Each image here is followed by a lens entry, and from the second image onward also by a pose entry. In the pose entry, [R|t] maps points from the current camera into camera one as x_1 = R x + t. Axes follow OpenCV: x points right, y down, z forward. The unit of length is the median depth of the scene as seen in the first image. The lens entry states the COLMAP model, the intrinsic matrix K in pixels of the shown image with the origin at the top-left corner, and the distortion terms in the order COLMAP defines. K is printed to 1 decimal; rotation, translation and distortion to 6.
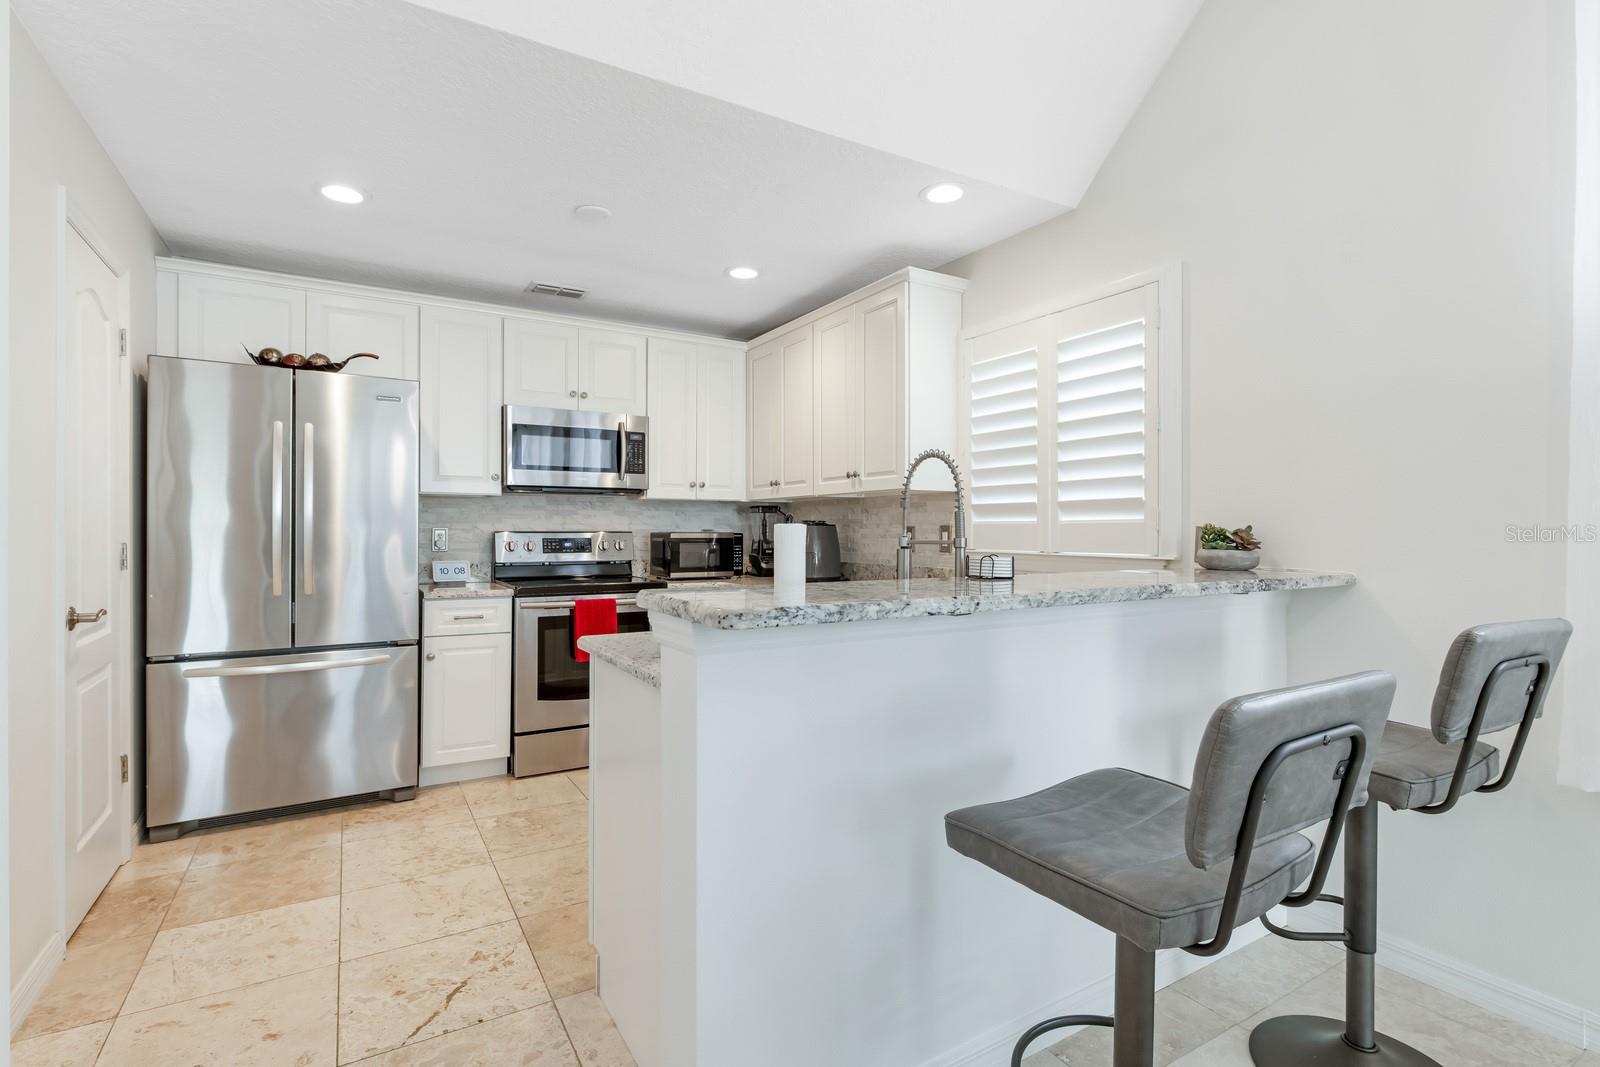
lens RADIAL K [[761.7, 0, 797.8], [0, 761.7, 534.4], [0, 0, 1]] dist [0.000366, 0.000035]
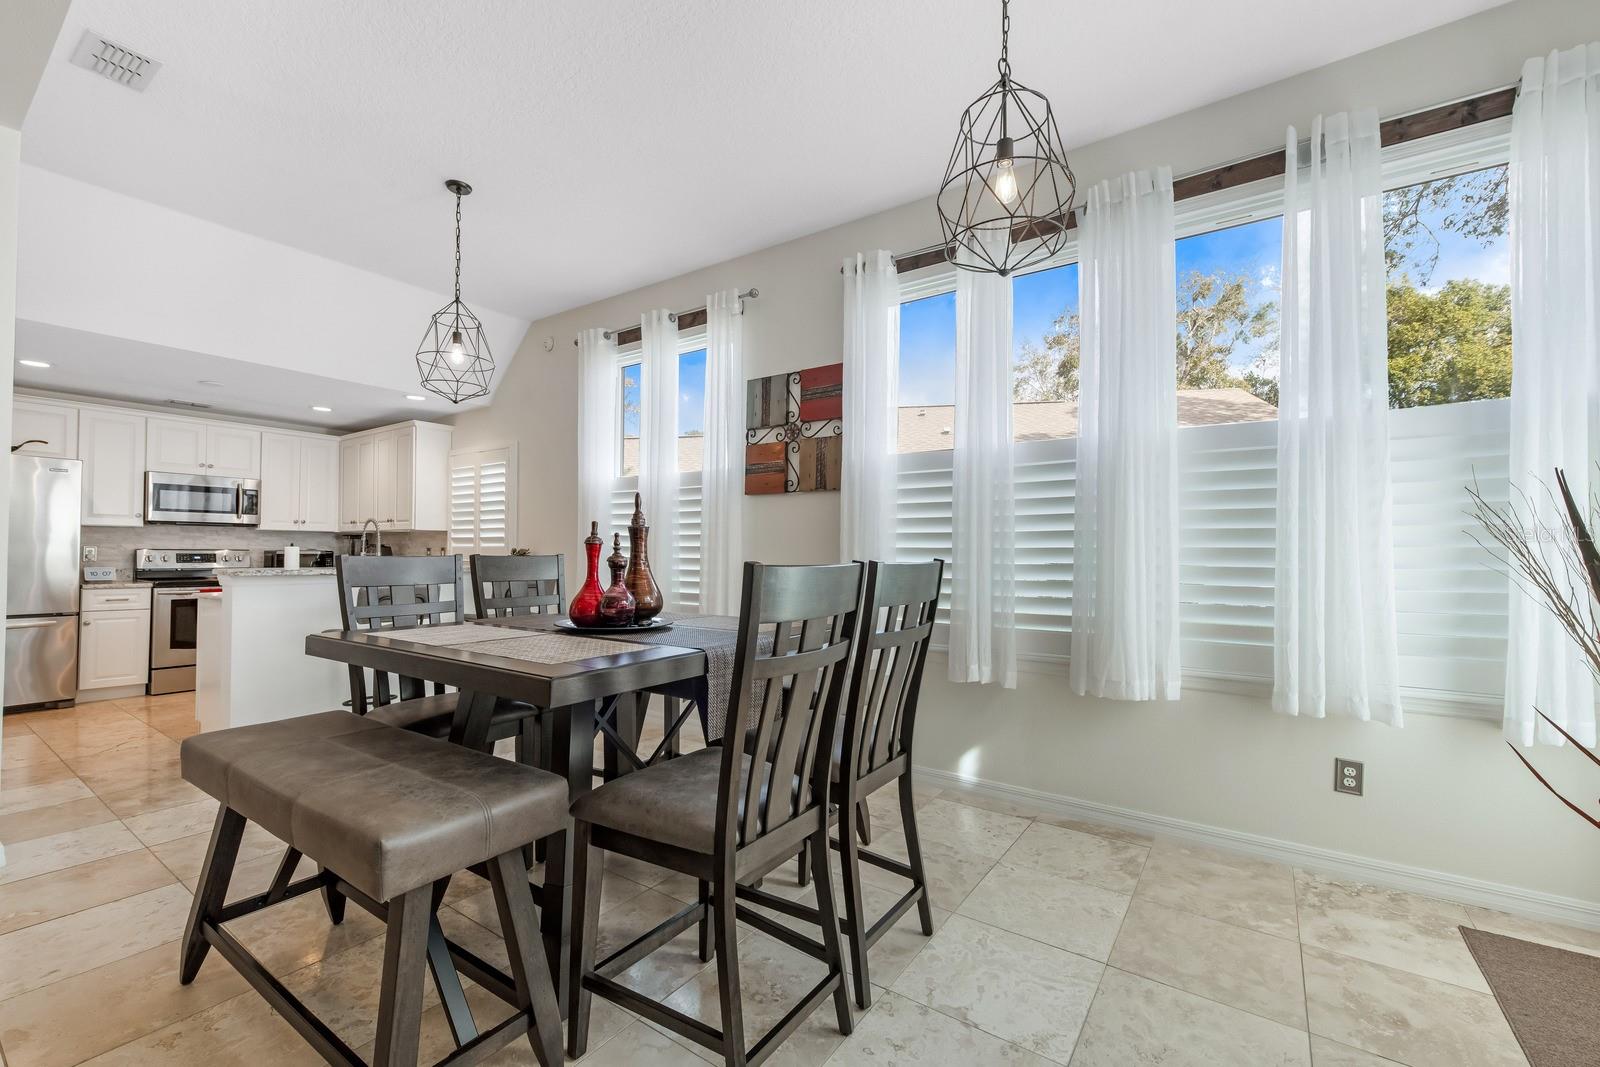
lens RADIAL K [[657.3, 0, 807.3], [0, 657.3, 547.1], [0, 0, 1]] dist [-0.000624, -0.000010]
pose [[0.907458, 0.009983, 0.420024, 0.316085], [-0.004347, 0.999887, -0.014372, 0.006455], [-0.420120, 0.011216, 0.907399, -0.888321]]
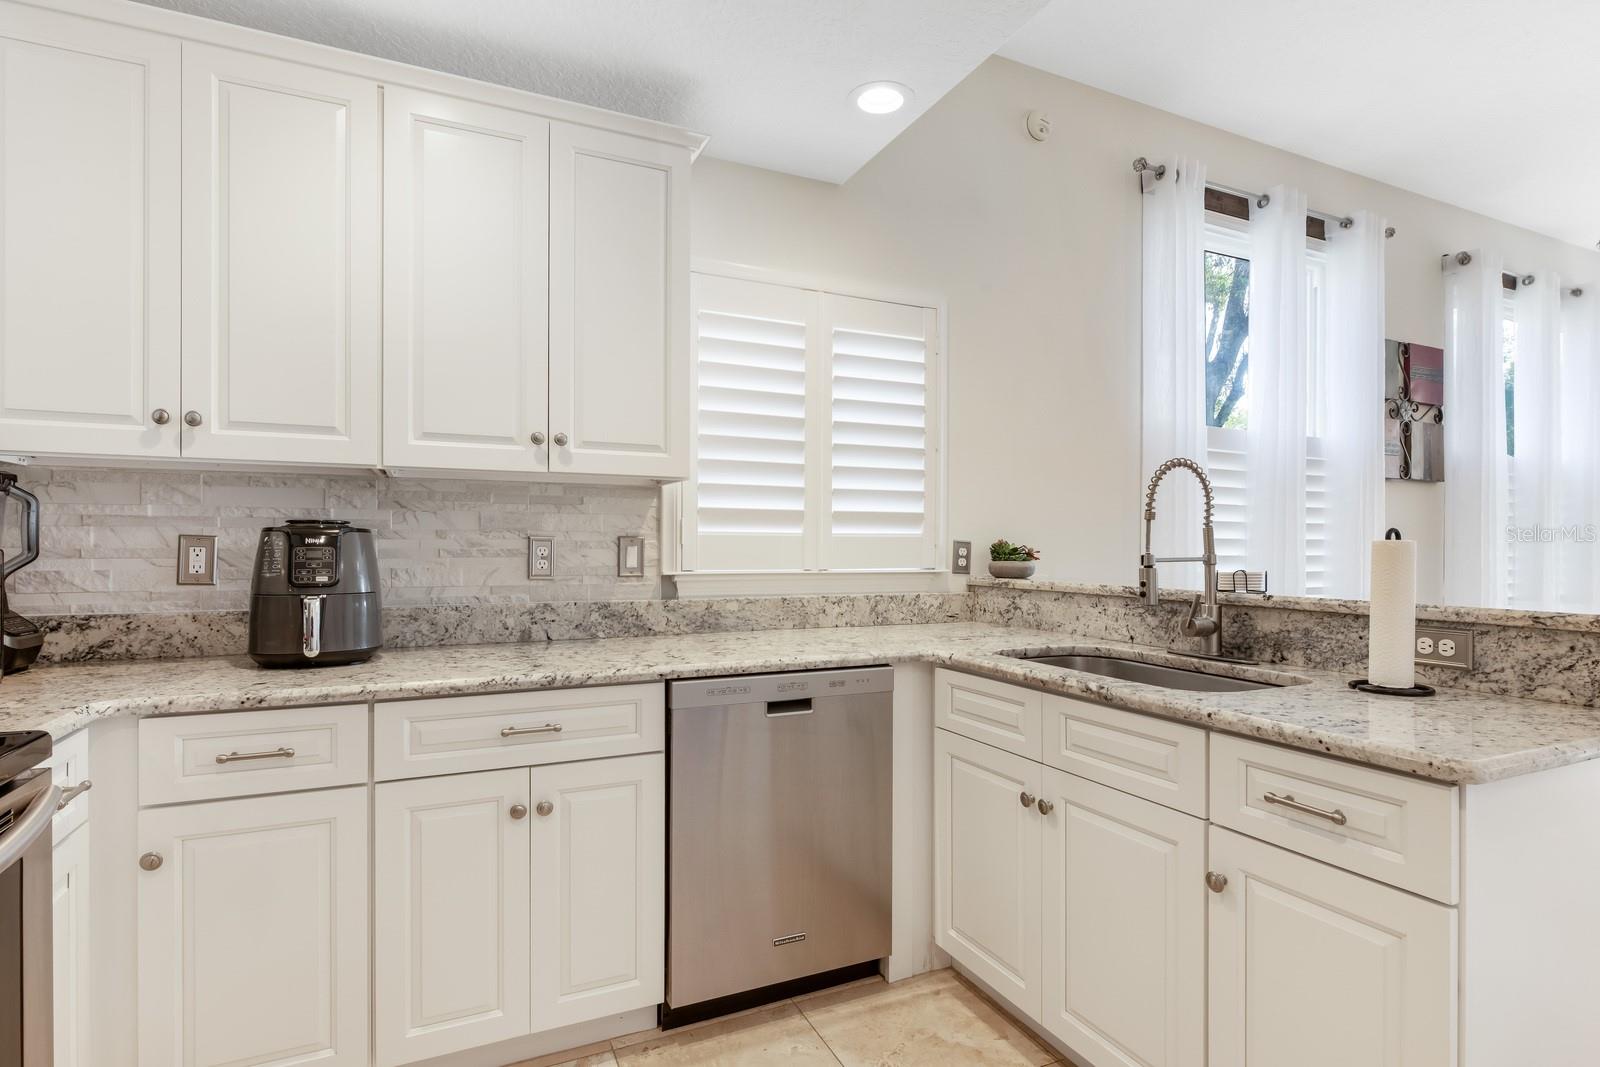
lens RADIAL K [[814.9, 0, 802.7], [0, 814.9, 540.0], [0, 0, 1]] dist [0.004621, 0.000543]
pose [[0.090705, 0.008999, 0.995837, -0.464076], [0.003917, 0.999948, -0.009393, -0.001077], [-0.995870, 0.004753, 0.090665, 0.748029]]
